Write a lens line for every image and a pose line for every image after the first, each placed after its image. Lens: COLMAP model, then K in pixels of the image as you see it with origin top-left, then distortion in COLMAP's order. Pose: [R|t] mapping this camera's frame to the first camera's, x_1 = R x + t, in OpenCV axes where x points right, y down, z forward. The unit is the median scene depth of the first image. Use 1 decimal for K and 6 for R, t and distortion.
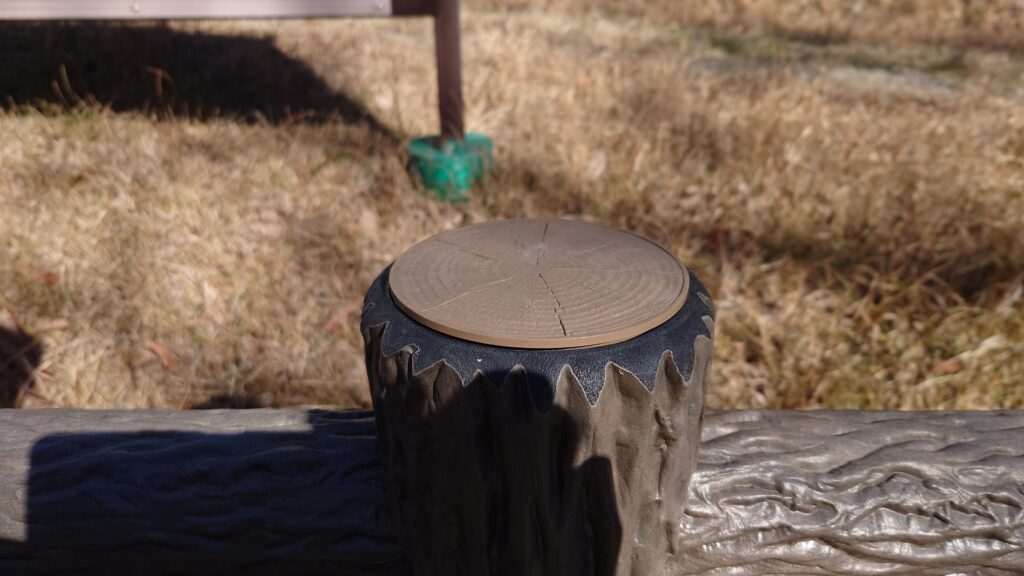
lens RADIAL K [[779.5, 0, 515.0], [0, 779.5, 313.1], [0, 0, 1]] dist [-0.000498, 0.005229]
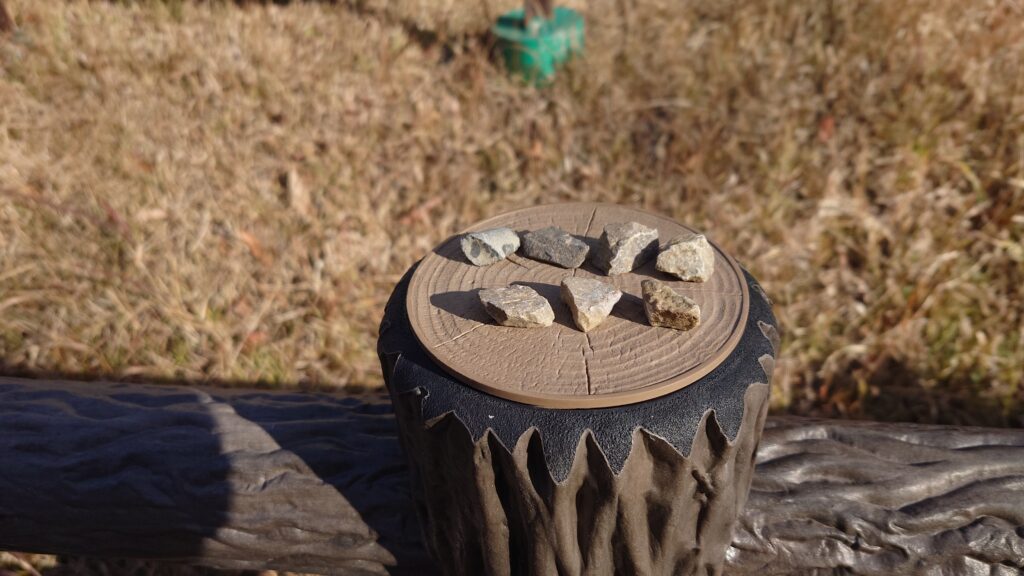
lens RADIAL K [[776.0, 0, 497.4], [0, 776.0, 325.2], [0, 0, 1]] dist [-0.001266, 0.003325]
pose [[0.989508, 0.036111, -0.139895, 0.064275], [-0.009505, 0.982435, 0.186363, -0.162764], [0.144168, -0.183078, 0.972470, 0.119628]]
